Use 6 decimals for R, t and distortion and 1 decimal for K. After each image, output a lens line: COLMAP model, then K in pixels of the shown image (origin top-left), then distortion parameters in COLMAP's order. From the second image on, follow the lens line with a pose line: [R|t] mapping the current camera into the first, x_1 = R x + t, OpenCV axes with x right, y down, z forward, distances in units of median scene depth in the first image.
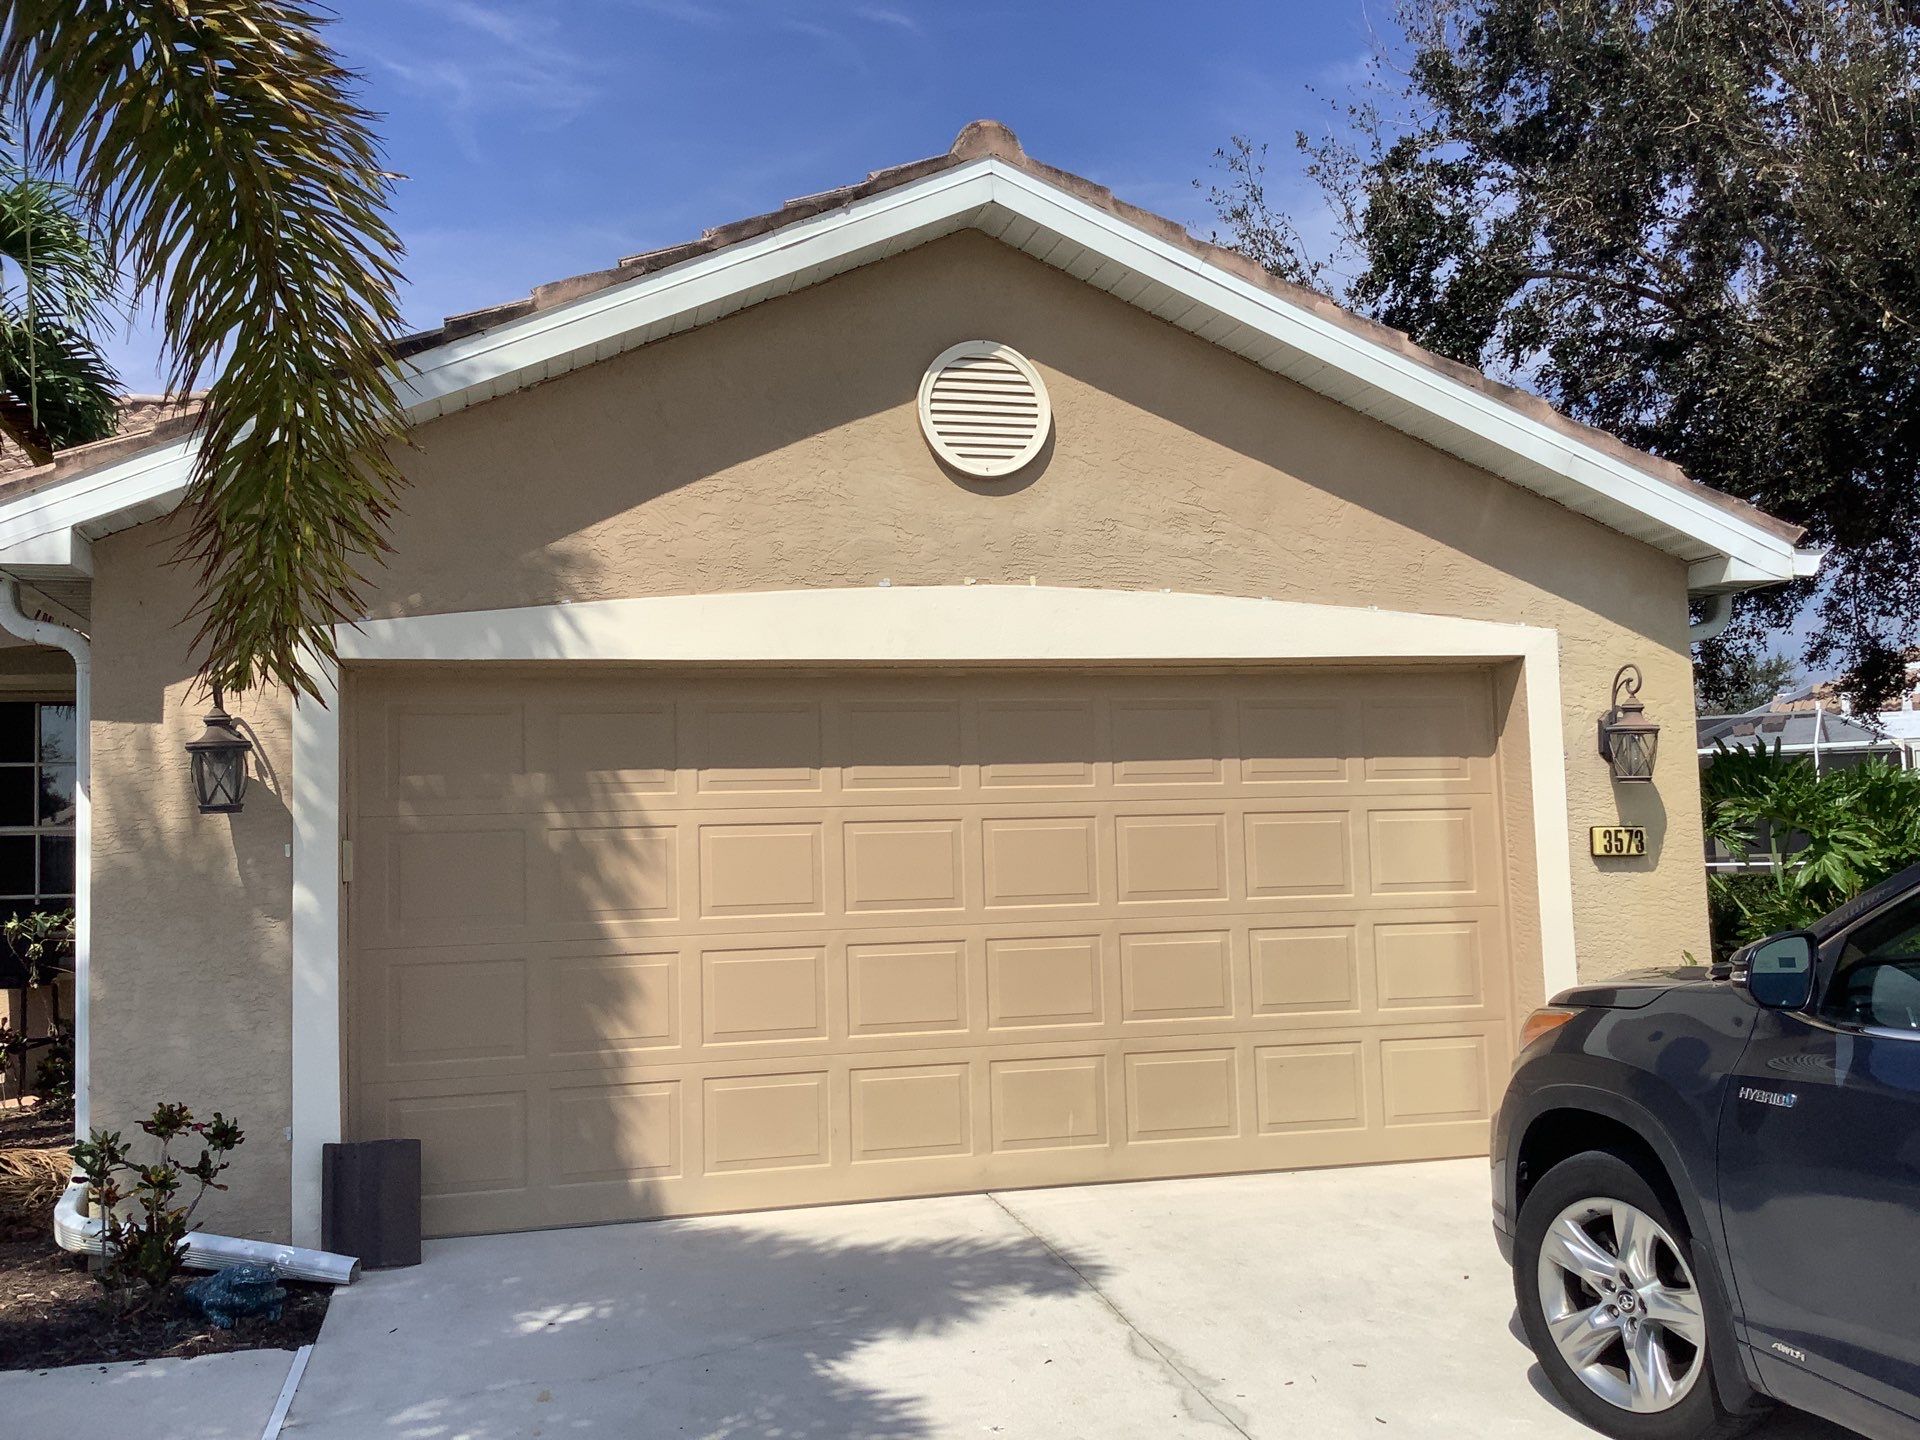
lens RADIAL K [[1743.4, 0, 960.0], [0, 1743.4, 720.0], [0, 0, 1]] dist [0.113296, -0.212050]
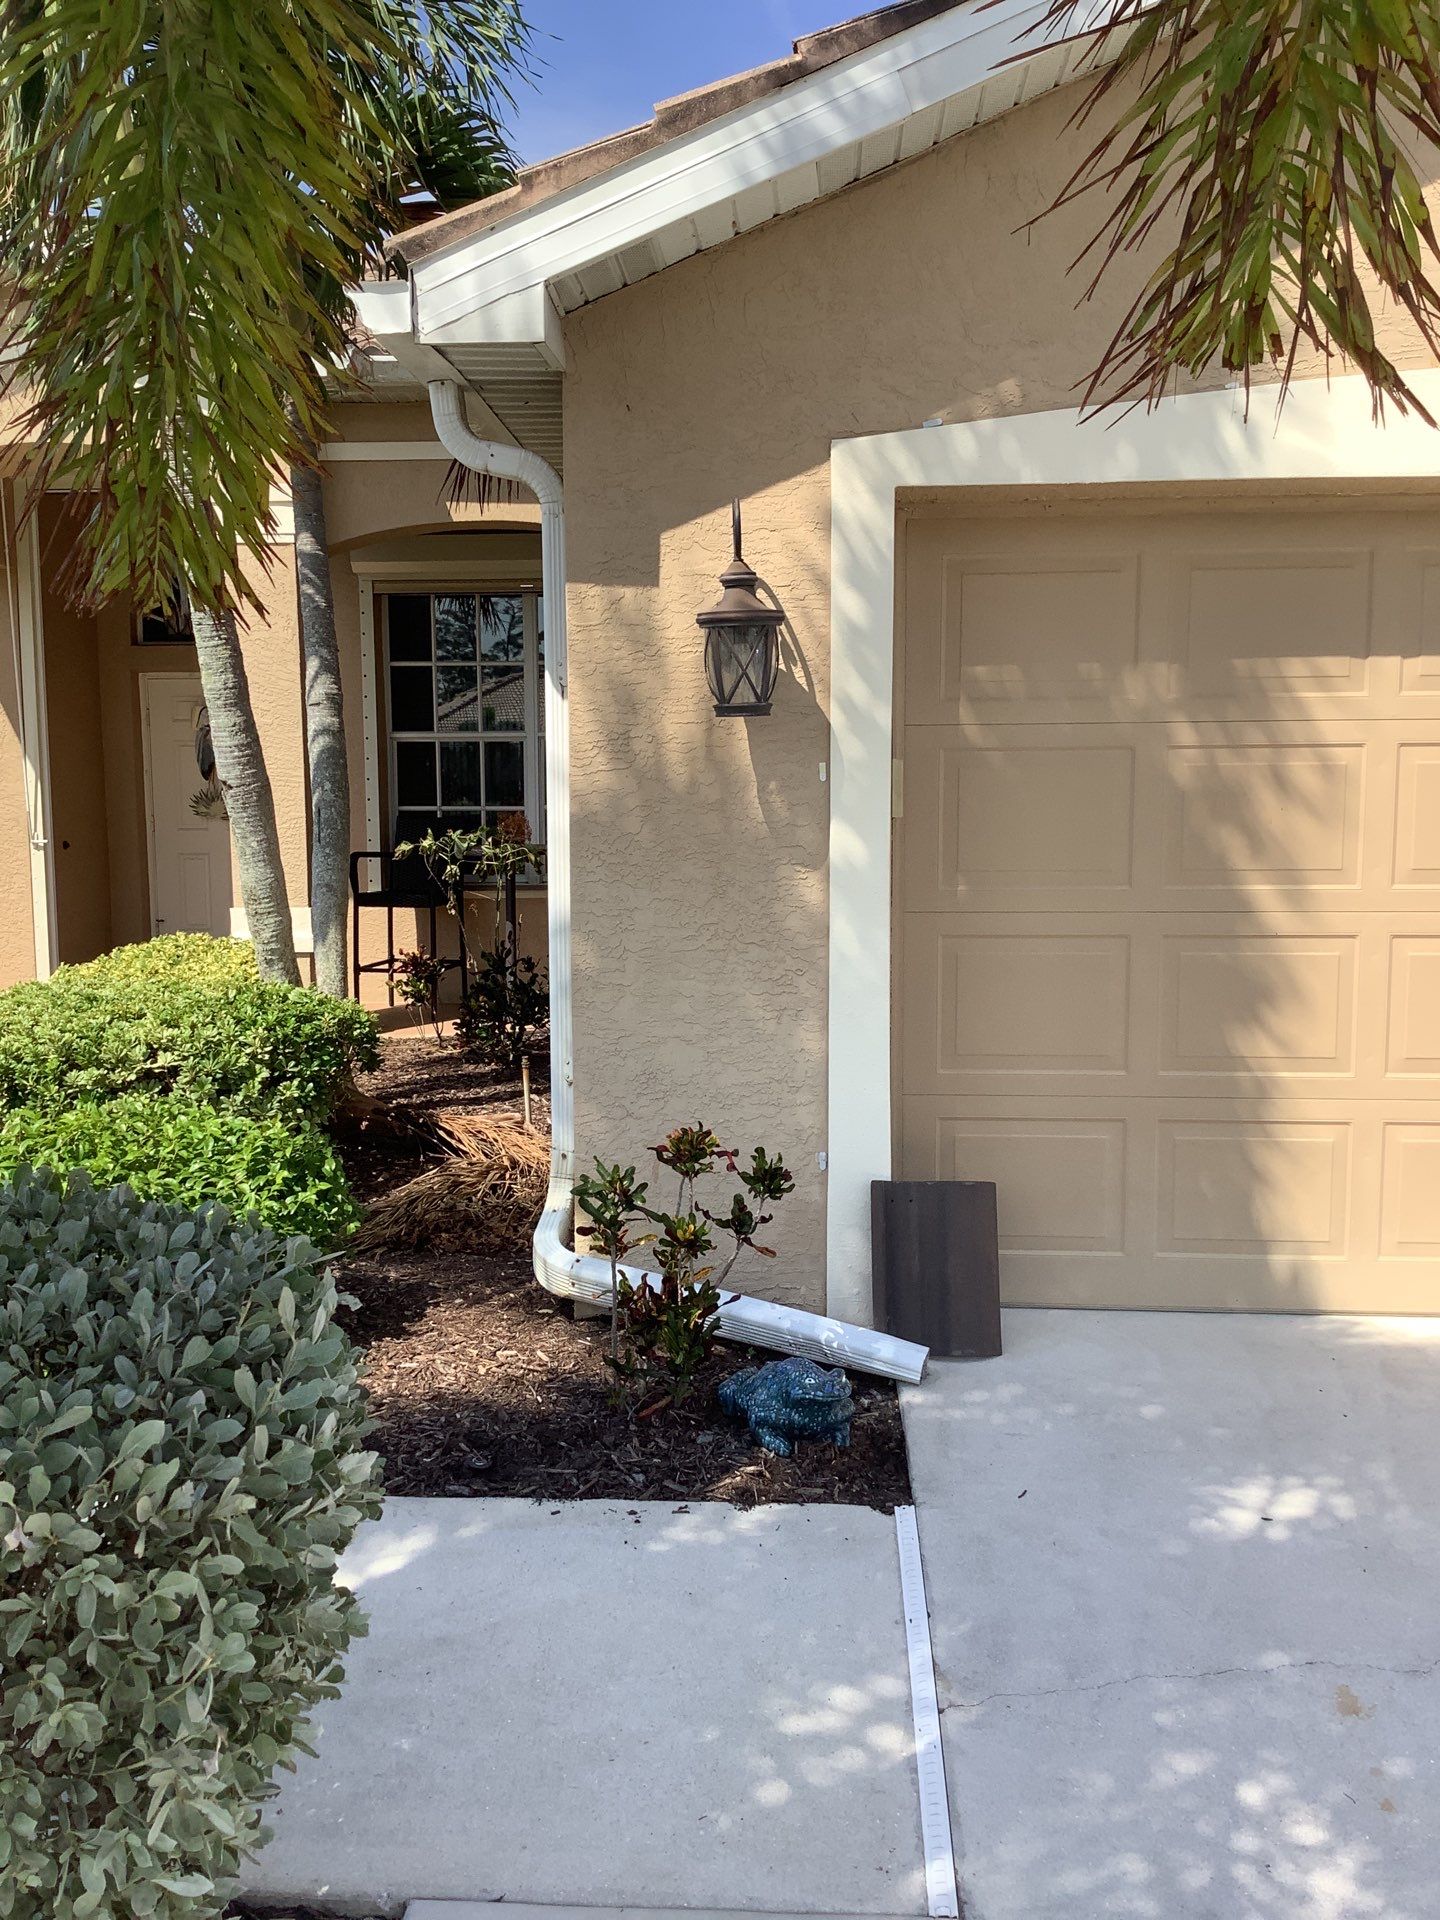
lens RADIAL K [[1940.0, 0, 720.0], [0, 1940.0, 960.0], [0, 0, 1]] dist [0.015036, -0.005807]
pose [[0.946585, 0.050523, -0.318471, -0.170439], [0.004258, 0.985604, 0.169016, 0.017300], [0.322425, -0.161345, 0.932743, 0.256939]]
